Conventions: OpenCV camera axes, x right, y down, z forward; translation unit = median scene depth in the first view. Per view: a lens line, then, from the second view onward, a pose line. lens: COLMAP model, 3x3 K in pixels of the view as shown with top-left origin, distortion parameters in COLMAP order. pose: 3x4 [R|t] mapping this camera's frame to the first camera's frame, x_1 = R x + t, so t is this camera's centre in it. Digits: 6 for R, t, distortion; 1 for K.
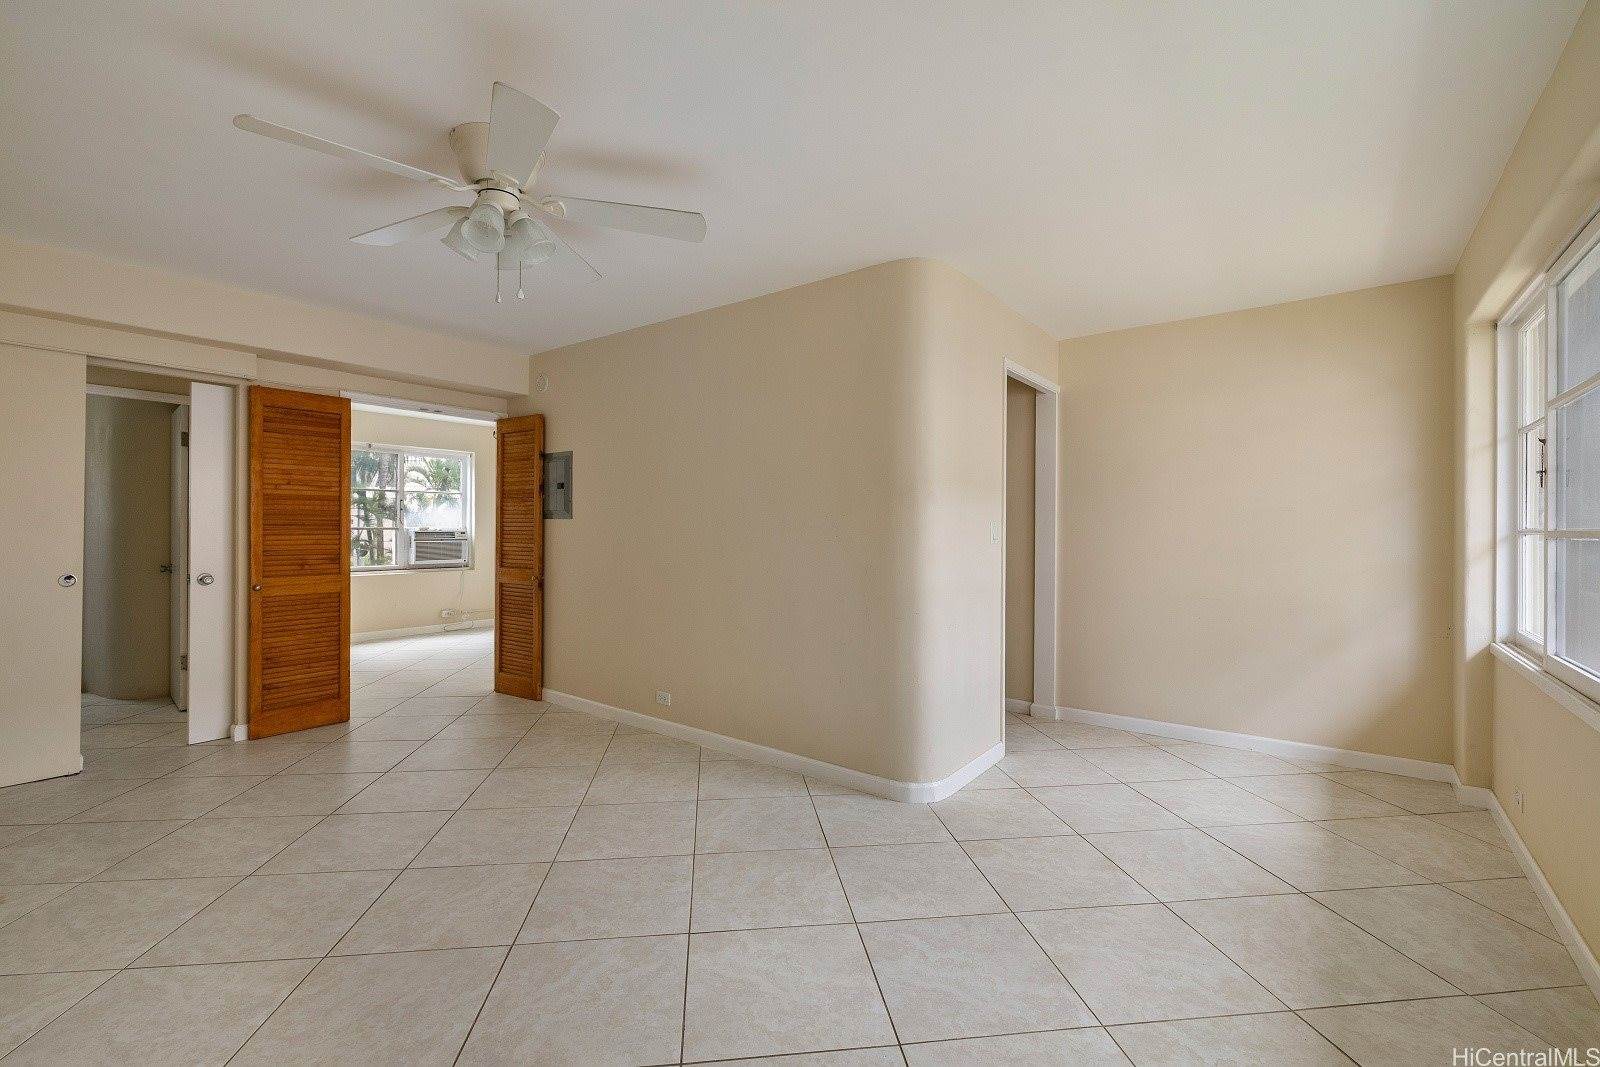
lens RADIAL K [[687.1, 0, 796.8], [0, 687.1, 530.3], [0, 0, 1]] dist [0.002673, -0.000234]
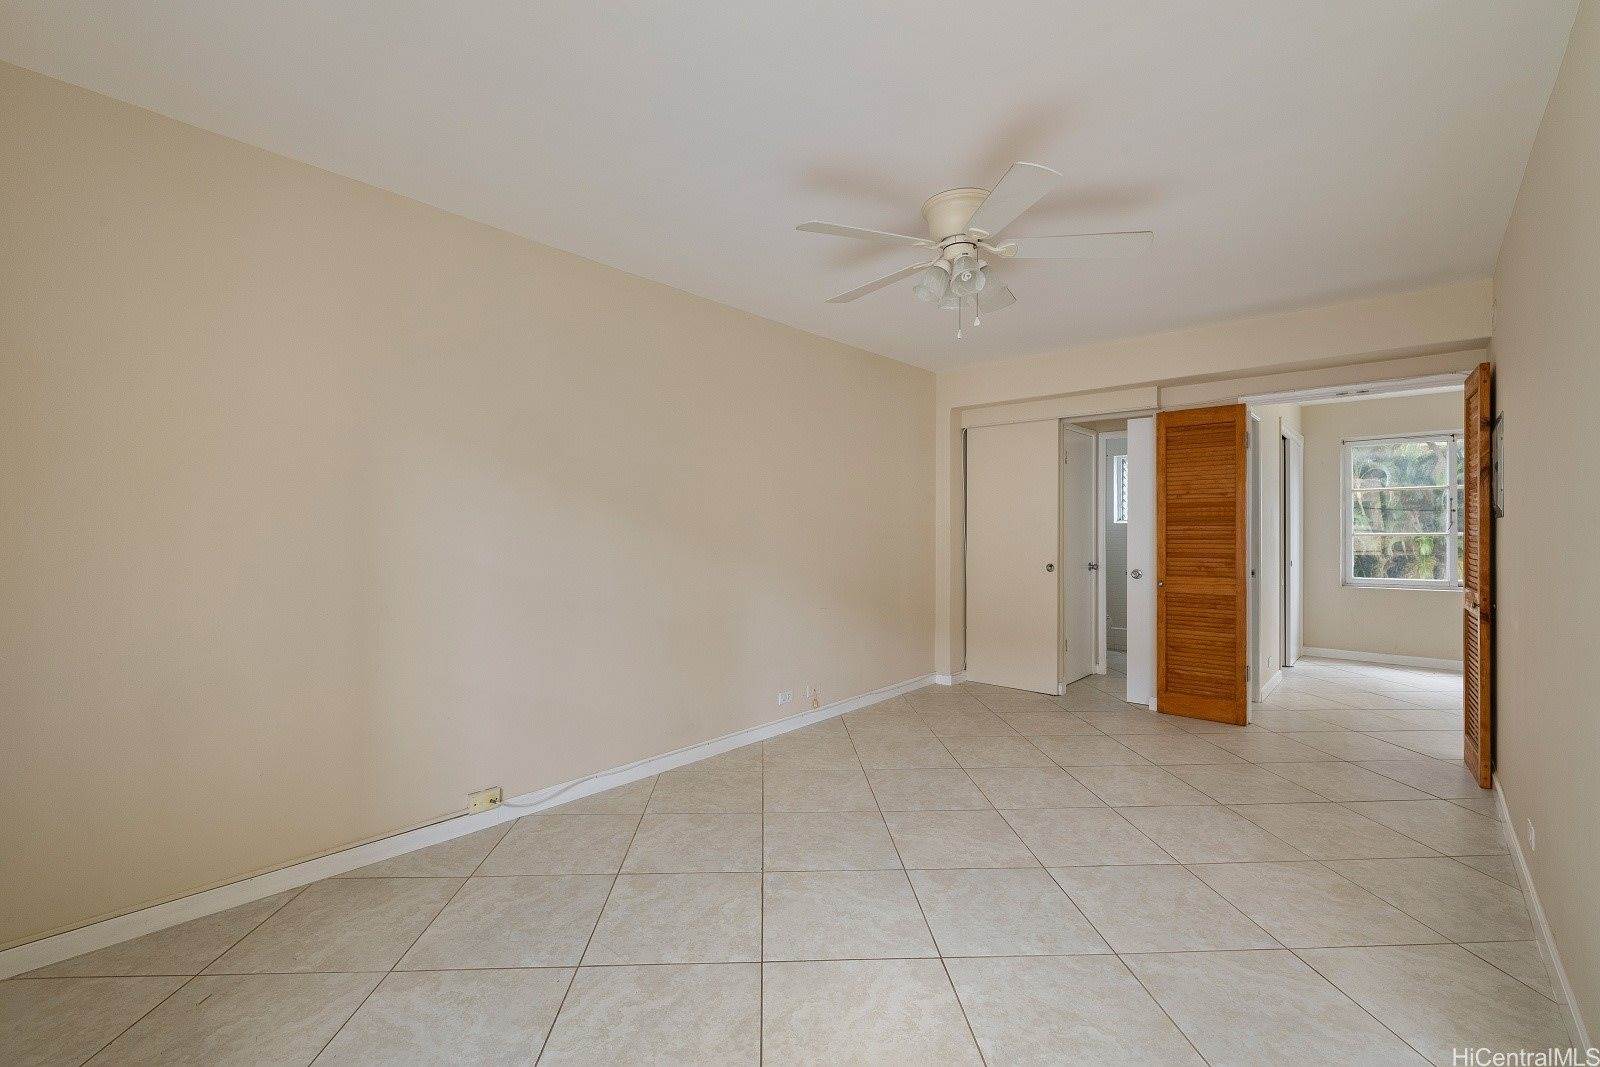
lens RADIAL K [[687.1, 0, 796.8], [0, 687.1, 530.3], [0, 0, 1]] dist [0.002673, -0.000234]
pose [[-0.076845, -0.008687, -0.997005, 0.447007], [-0.002824, 0.999960, -0.008495, 0.003874], [0.997039, 0.002163, -0.076866, 0.483924]]
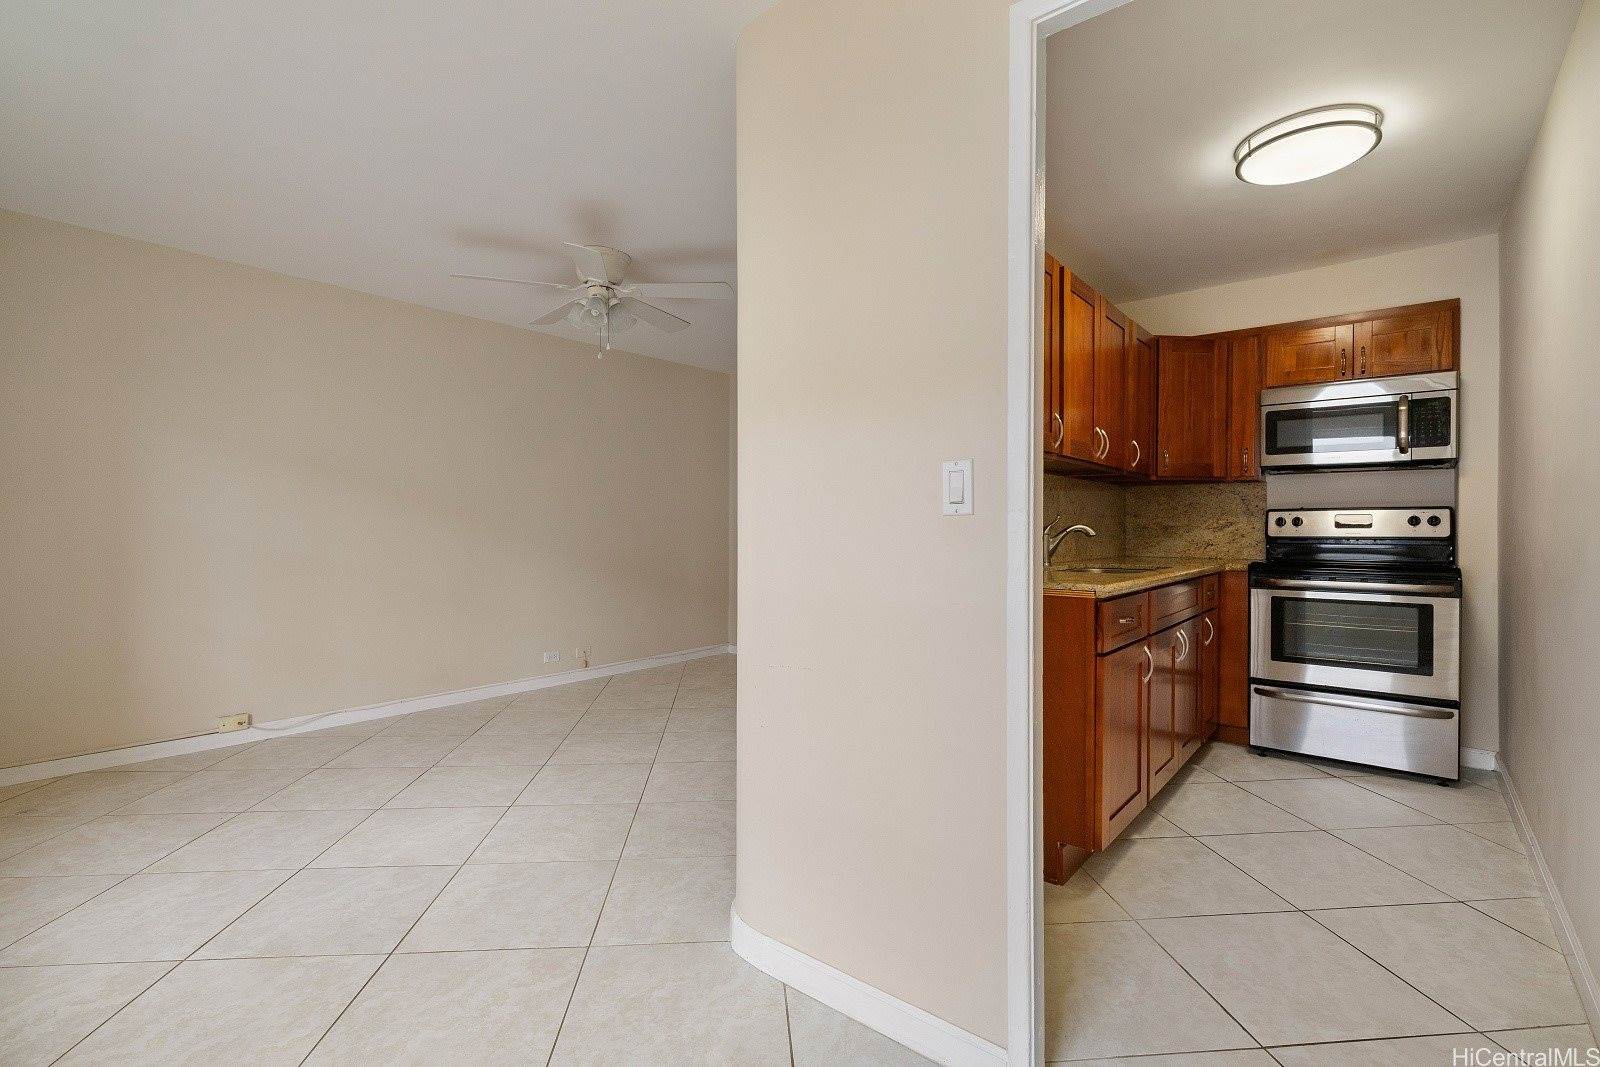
lens RADIAL K [[734.6, 0, 801.5], [0, 734.6, 528.8], [0, 0, 1]] dist [-0.002083, 0.000156]
pose [[-0.041499, -0.004367, -0.999129, 0.690288], [-0.004270, 0.999982, -0.004193, 0.028635], [0.999129, 0.004092, -0.041517, 0.898227]]
